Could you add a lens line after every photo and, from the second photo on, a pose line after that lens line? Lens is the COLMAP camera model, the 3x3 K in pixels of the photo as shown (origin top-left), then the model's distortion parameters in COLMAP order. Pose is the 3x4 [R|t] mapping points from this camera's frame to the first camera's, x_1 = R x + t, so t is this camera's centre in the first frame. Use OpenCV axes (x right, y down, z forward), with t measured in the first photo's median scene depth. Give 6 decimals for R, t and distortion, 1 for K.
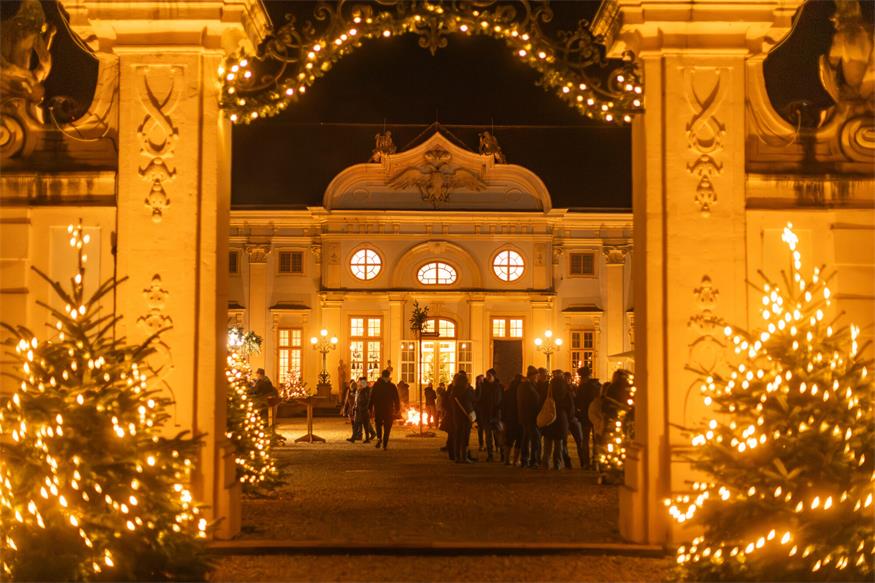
lens RADIAL K [[1456.3, 0, 435.3], [0, 1456.3, 289.9], [0, 0, 1]] dist [0.003936, 0.000000]
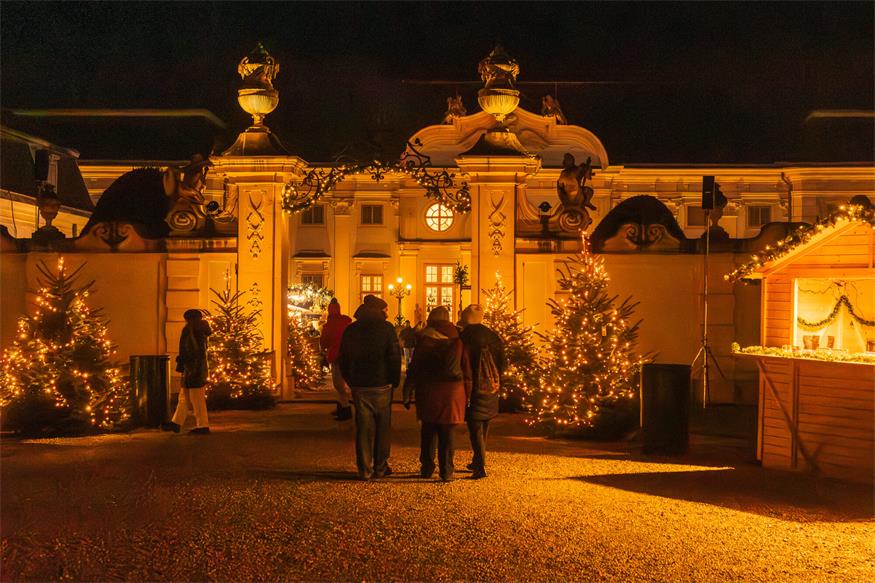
lens RADIAL K [[1456.3, 0, 440.7], [0, 1456.3, 291.9], [0, 0, 1]] dist [0.003936, 0.000000]
pose [[0.998249, -0.000140, -0.059153, 0.224314], [0.002630, 0.999113, 0.042016, -0.088335], [0.059095, -0.042098, 0.997364, -1.209609]]
